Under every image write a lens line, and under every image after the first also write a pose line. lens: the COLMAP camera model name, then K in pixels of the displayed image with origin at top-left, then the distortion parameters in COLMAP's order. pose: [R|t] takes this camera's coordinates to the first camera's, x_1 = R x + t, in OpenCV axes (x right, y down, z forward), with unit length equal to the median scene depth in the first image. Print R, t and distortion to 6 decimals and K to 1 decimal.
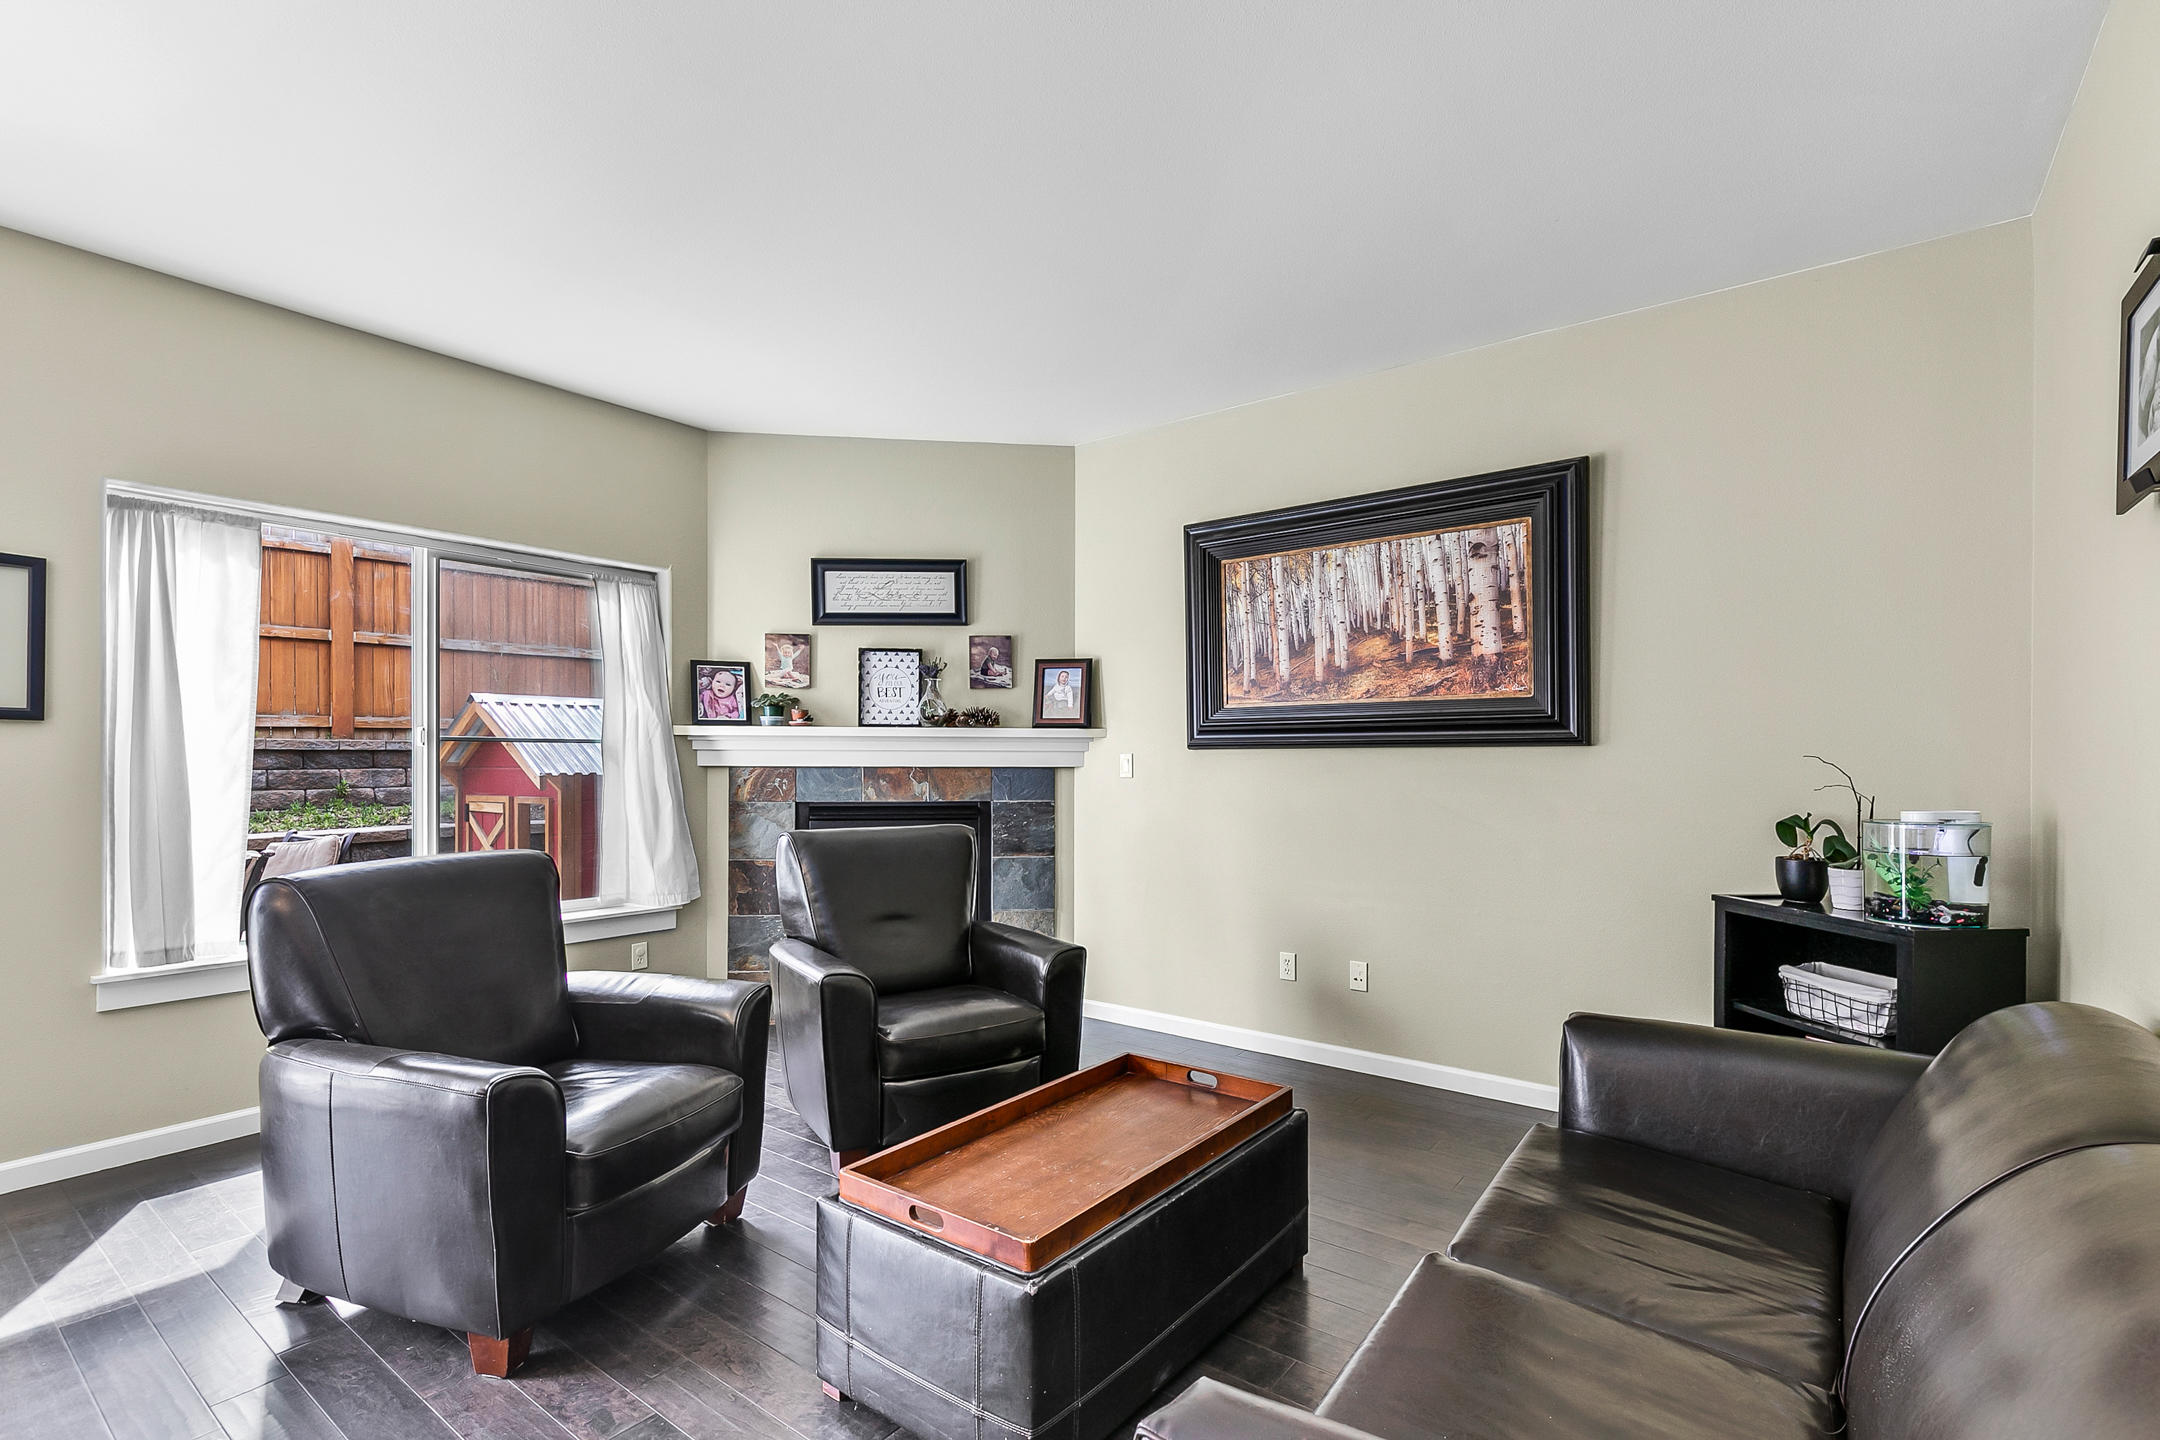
lens RADIAL K [[968.1, 0, 1062.7], [0, 968.1, 766.8], [0, 0, 1]] dist [0.006206, -0.001991]
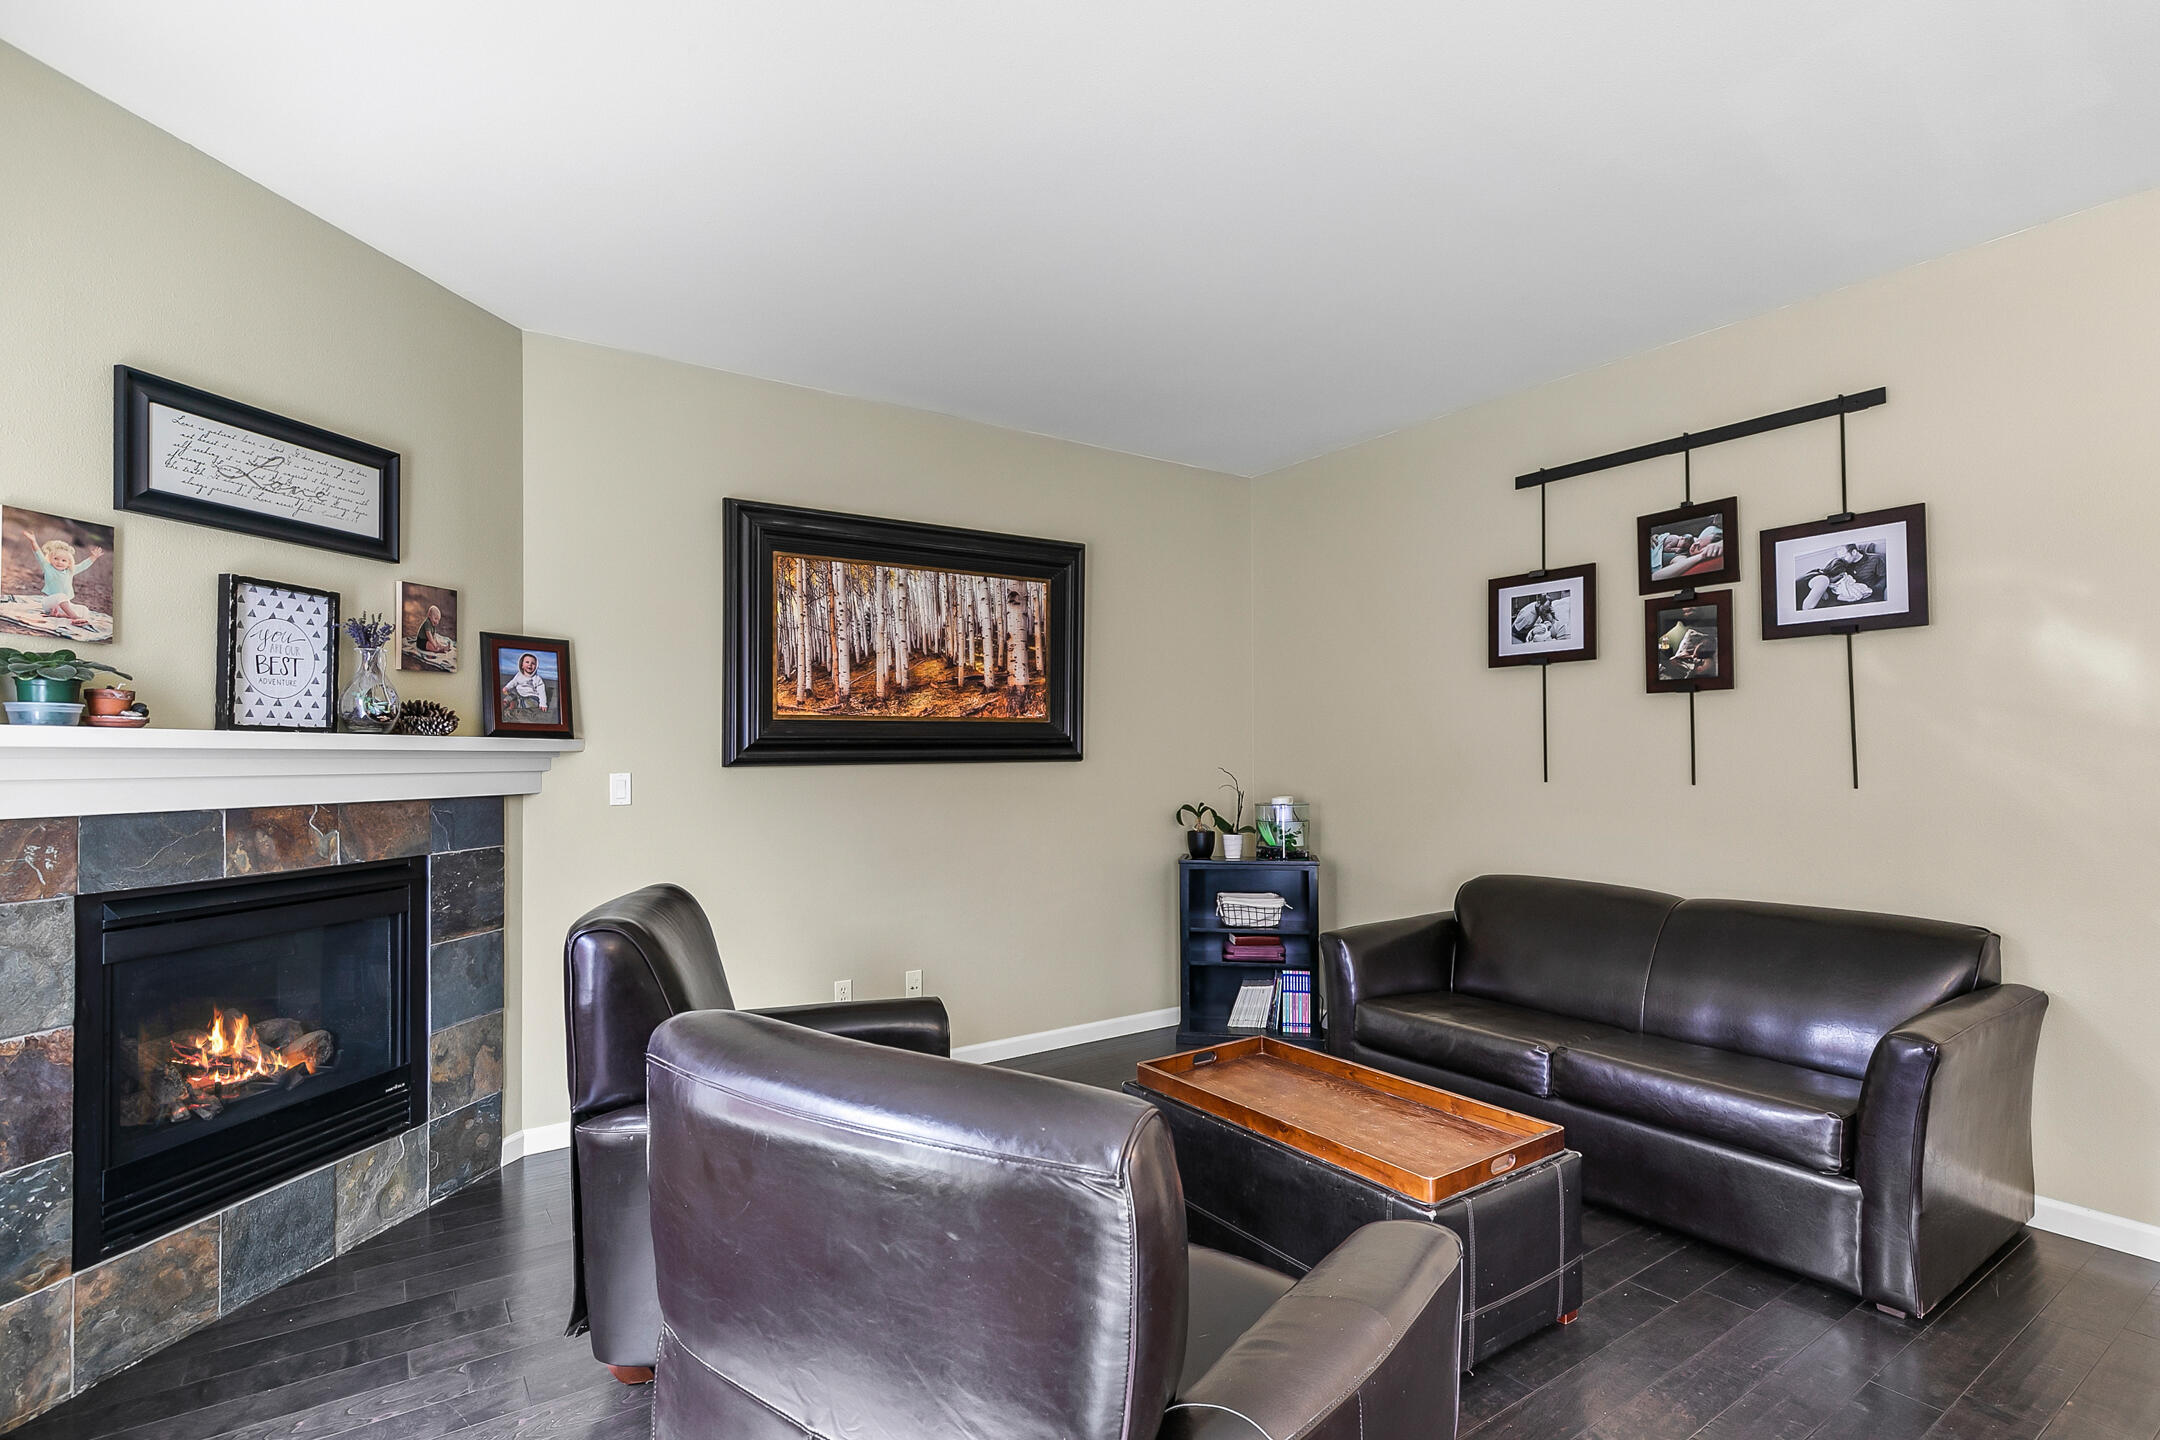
lens RADIAL K [[1026.0, 0, 1074.3], [0, 1026.0, 739.4], [0, 0, 1]] dist [-0.001325, -0.000934]
pose [[0.312566, 0.011403, 0.949828, -0.591395], [0.017010, 0.999700, -0.017600, -0.019872], [-0.949744, 0.021658, 0.312278, 0.424570]]
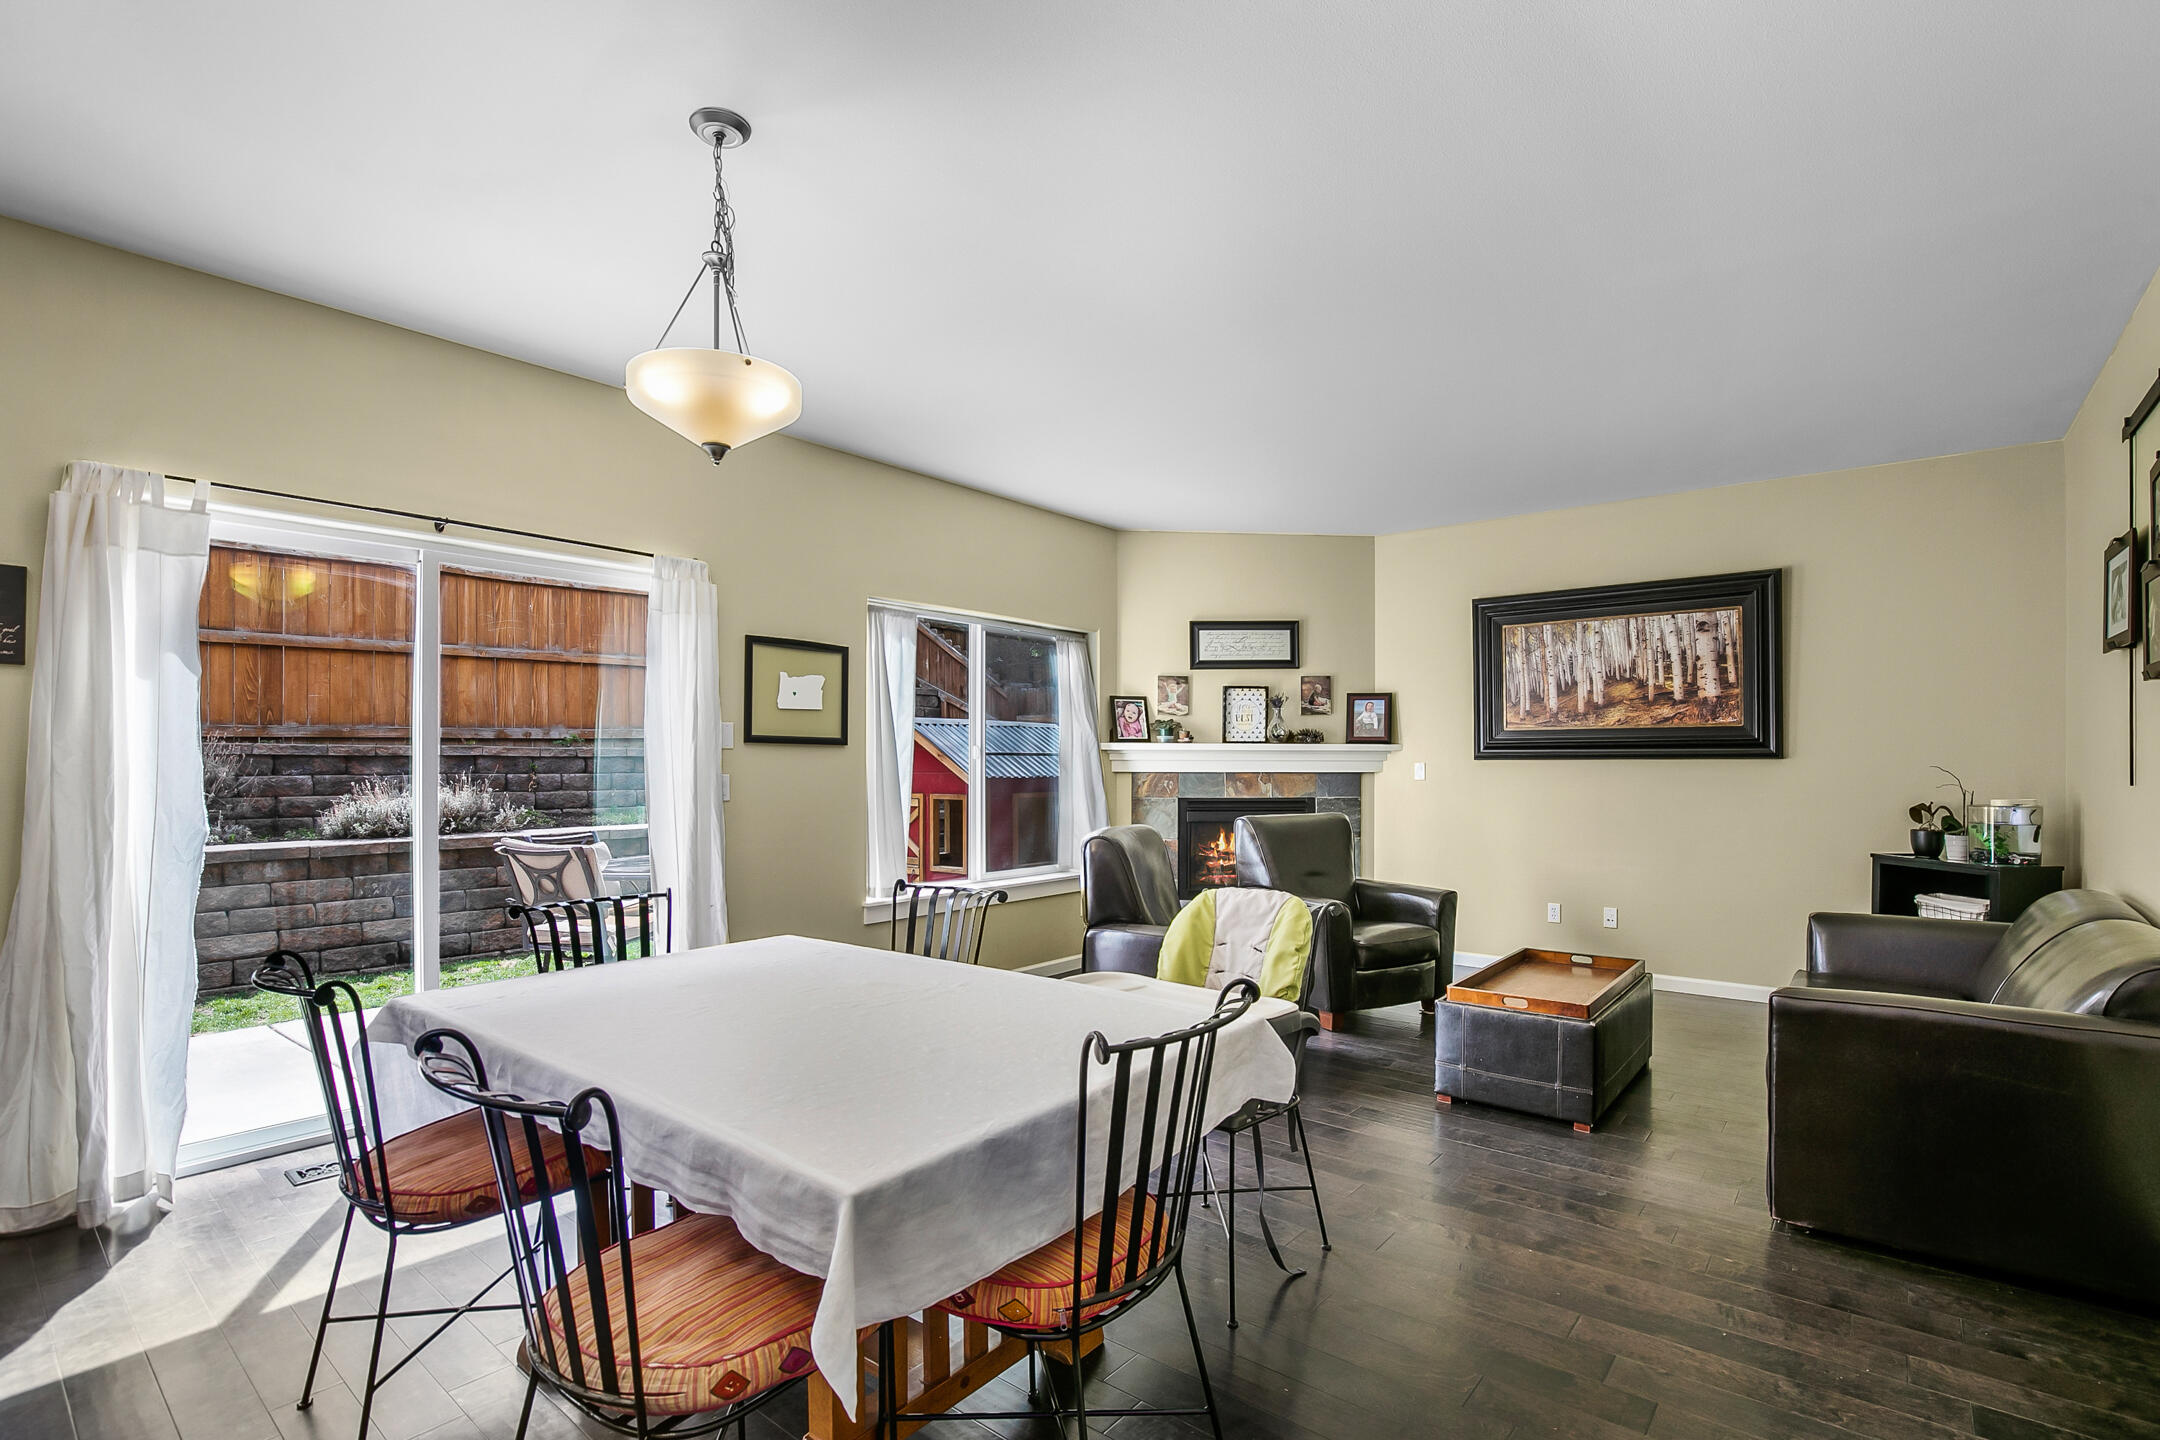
lens RADIAL K [[975.8, 0, 1090.0], [0, 975.8, 768.8], [0, 0, 1]] dist [-0.024519, 0.002554]
pose [[0.999634, -0.000733, -0.027058, -0.370793], [0.000705, 0.999999, -0.001024, -0.003771], [0.027058, 0.001004, 0.999633, -0.397490]]
